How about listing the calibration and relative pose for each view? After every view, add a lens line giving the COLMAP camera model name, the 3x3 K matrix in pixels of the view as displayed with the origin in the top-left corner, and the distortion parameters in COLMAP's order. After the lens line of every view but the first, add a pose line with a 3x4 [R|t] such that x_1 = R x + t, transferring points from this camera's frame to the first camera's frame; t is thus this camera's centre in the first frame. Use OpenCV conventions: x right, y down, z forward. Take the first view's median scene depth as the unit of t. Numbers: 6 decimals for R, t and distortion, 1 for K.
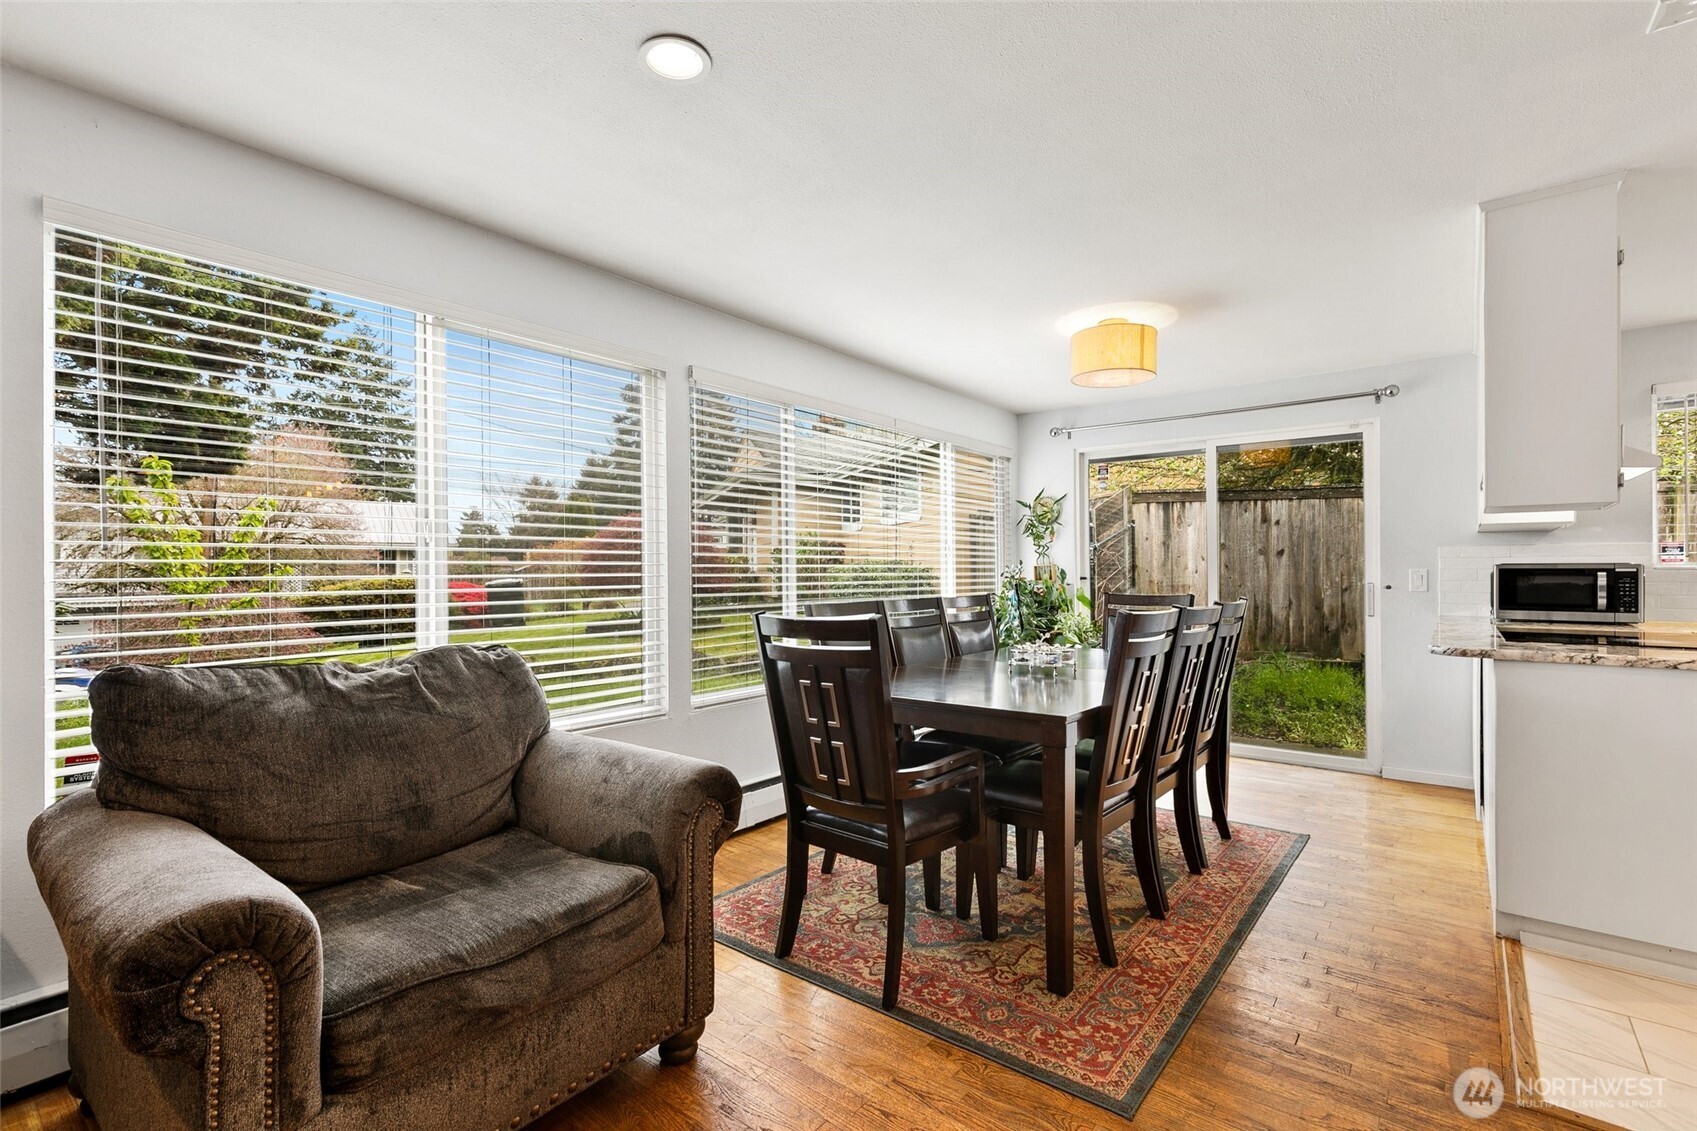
lens RADIAL K [[779.3, 0, 844.6], [0, 779.3, 569.5], [0, 0, 1]] dist [0.009970, -0.000754]
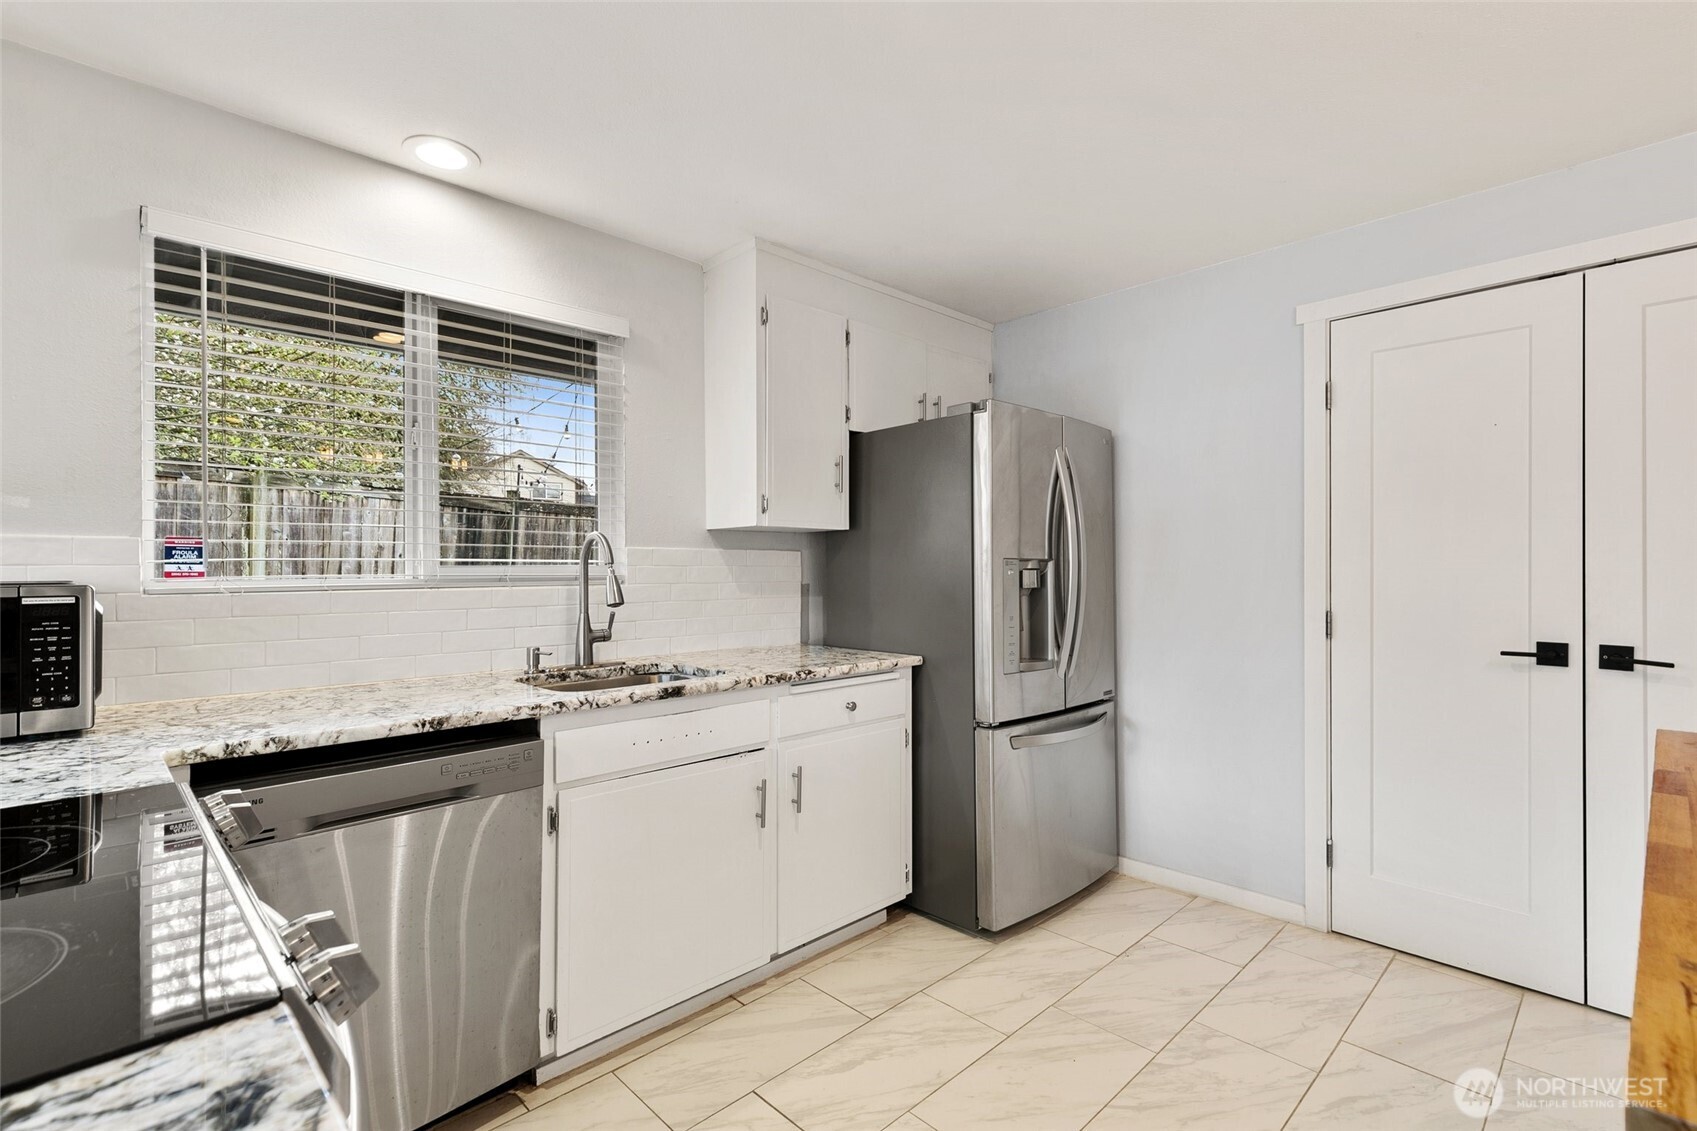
lens RADIAL K [[779.3, 0, 845.6], [0, 779.3, 563.3], [0, 0, 1]] dist [0.009970, -0.000754]
pose [[0.131582, 0.011608, 0.991237, 0.633908], [0.001380, 0.999928, -0.011893, -0.012412], [-0.991304, 0.002932, 0.131557, 0.533605]]
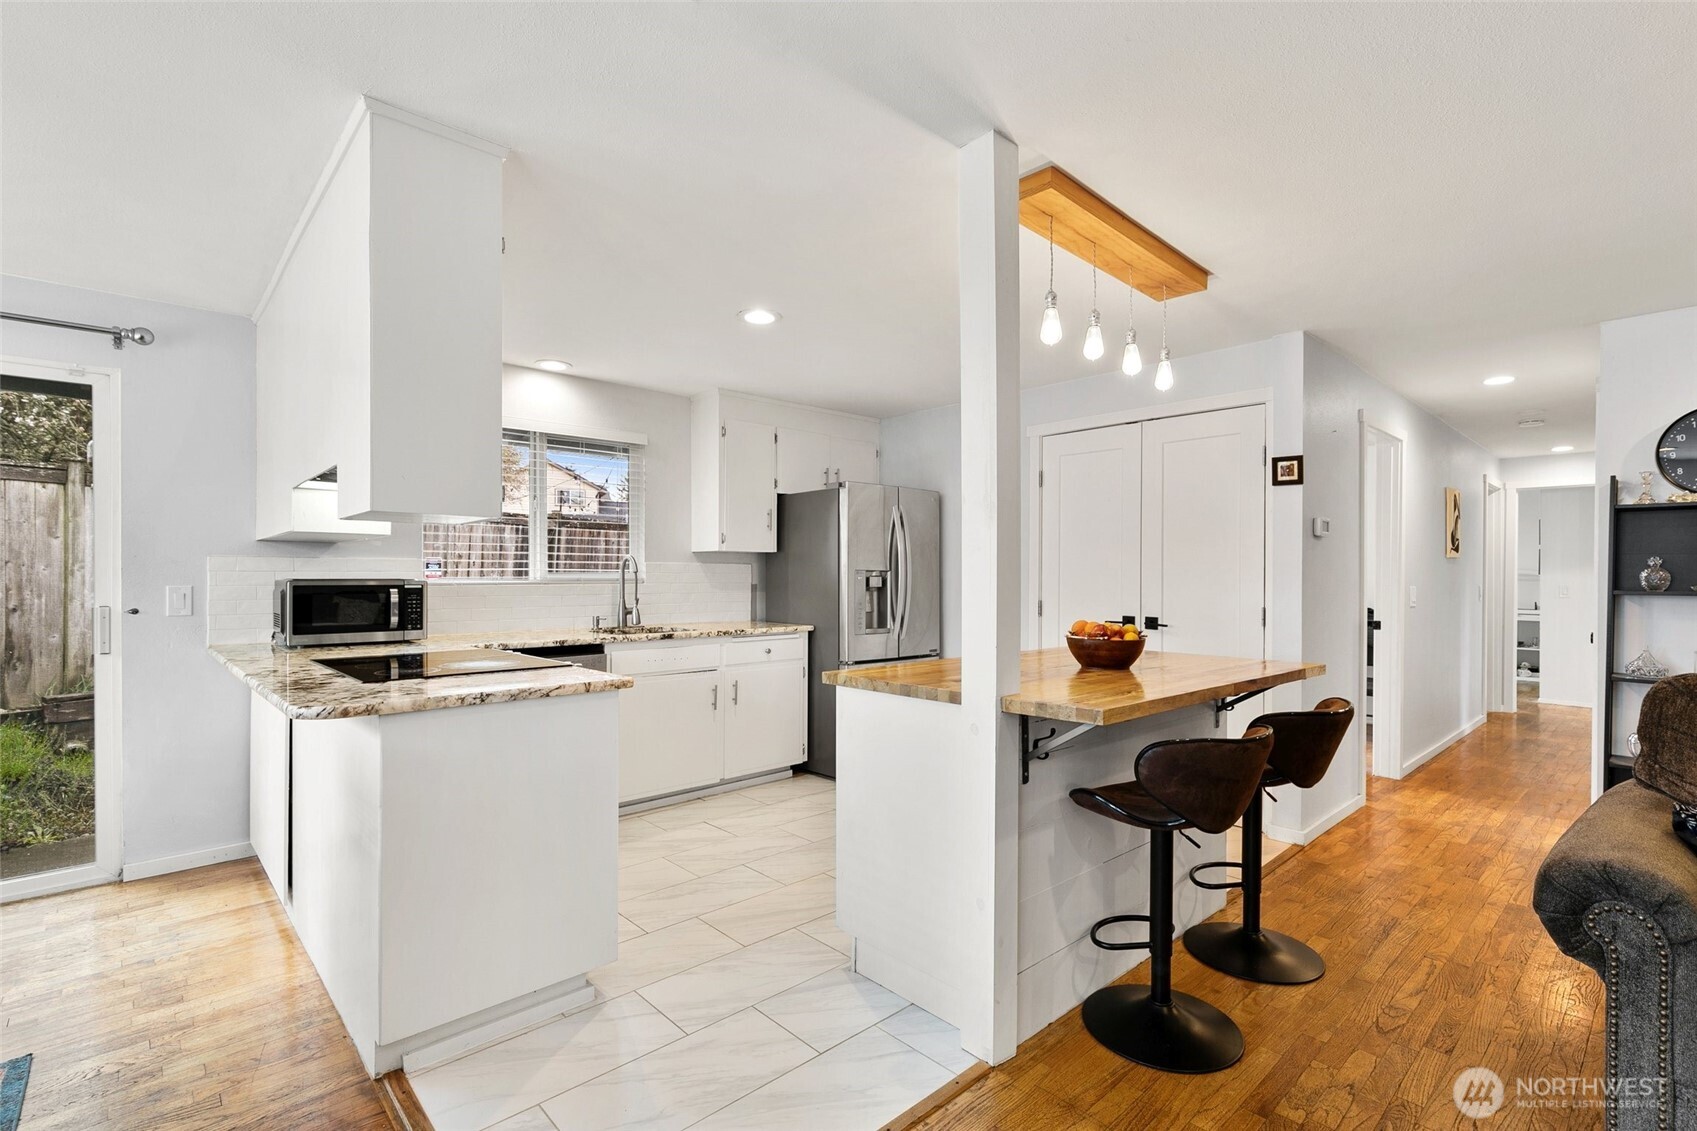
lens RADIAL K [[779.3, 0, 850.0], [0, 779.3, 578.2], [0, 0, 1]] dist [0.009970, -0.000754]
pose [[0.151109, 0.000980, 0.988517, 0.106081], [-0.004117, 0.999991, -0.000362, -0.011373], [-0.988509, -0.004015, 0.151112, 0.302761]]
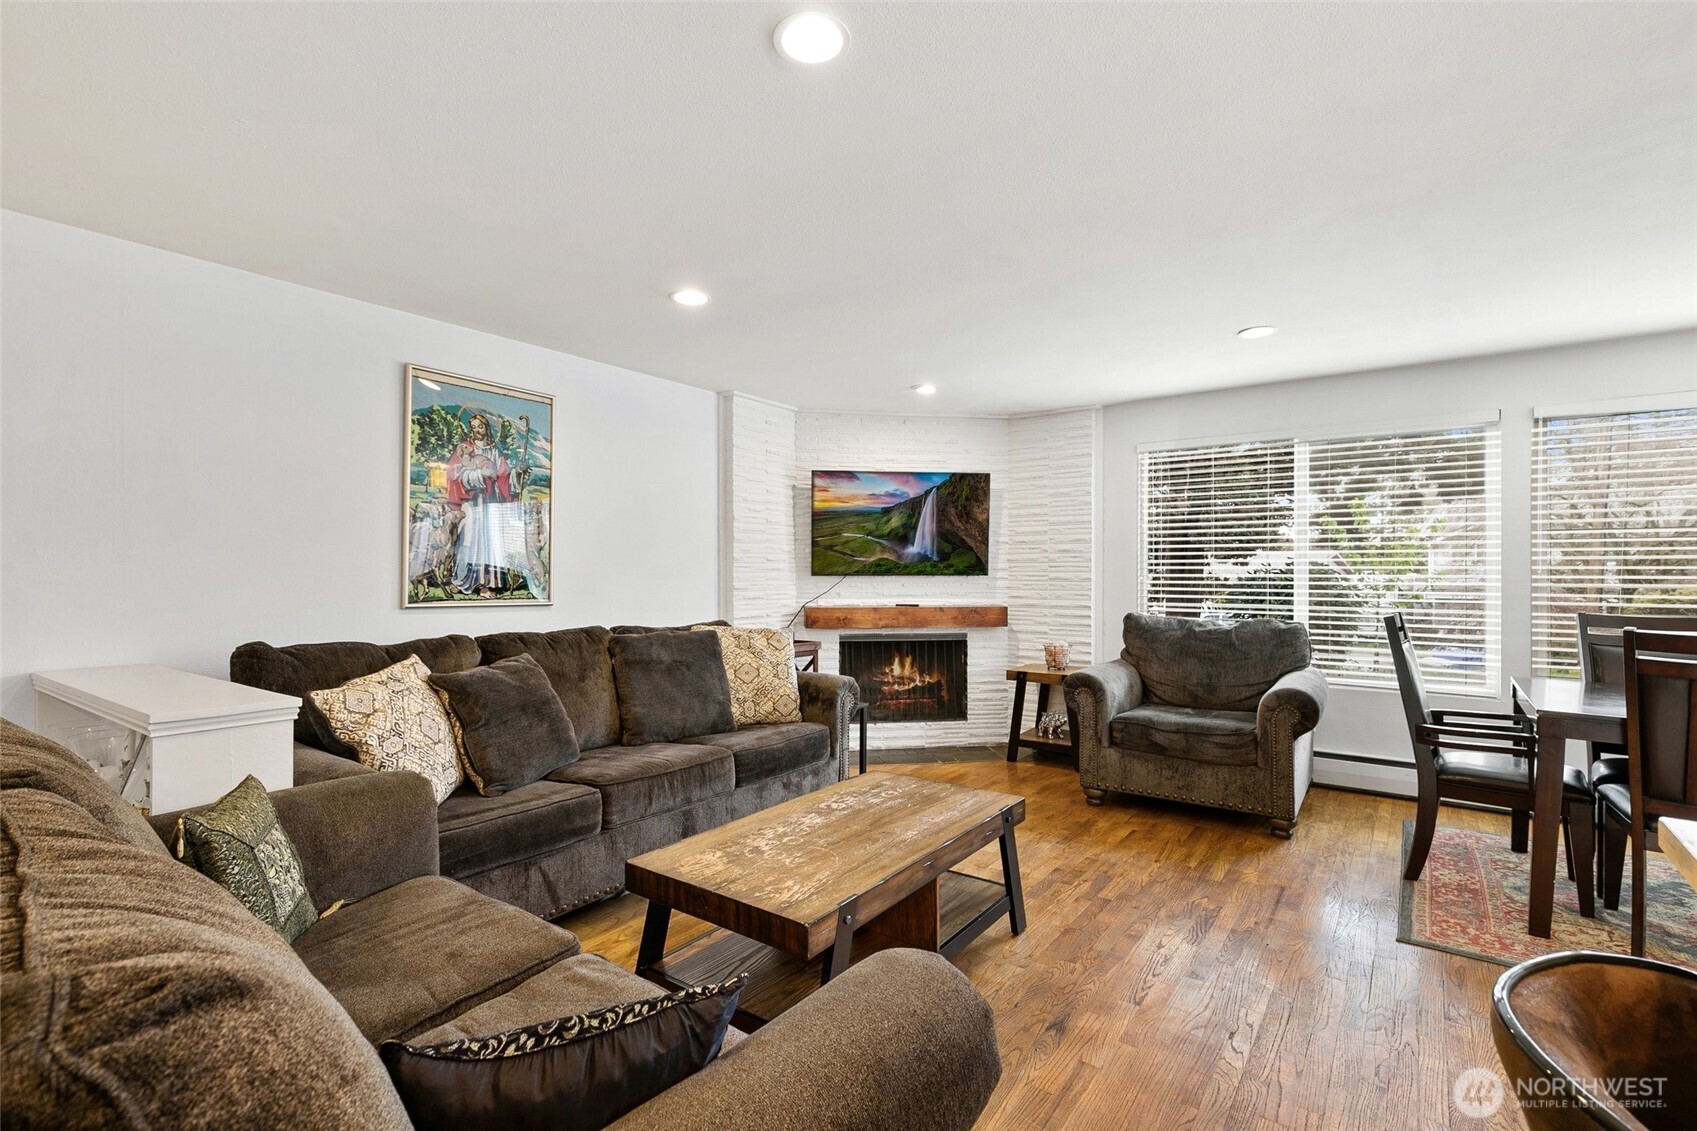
lens RADIAL K [[779.3, 0, 850.6], [0, 779.3, 571.1], [0, 0, 1]] dist [0.009970, -0.000754]
pose [[0.042568, 0.001866, -0.999092, 0.871276], [-0.001488, 0.999997, 0.001804, -0.016060], [0.999092, 0.001410, 0.042571, -0.072418]]
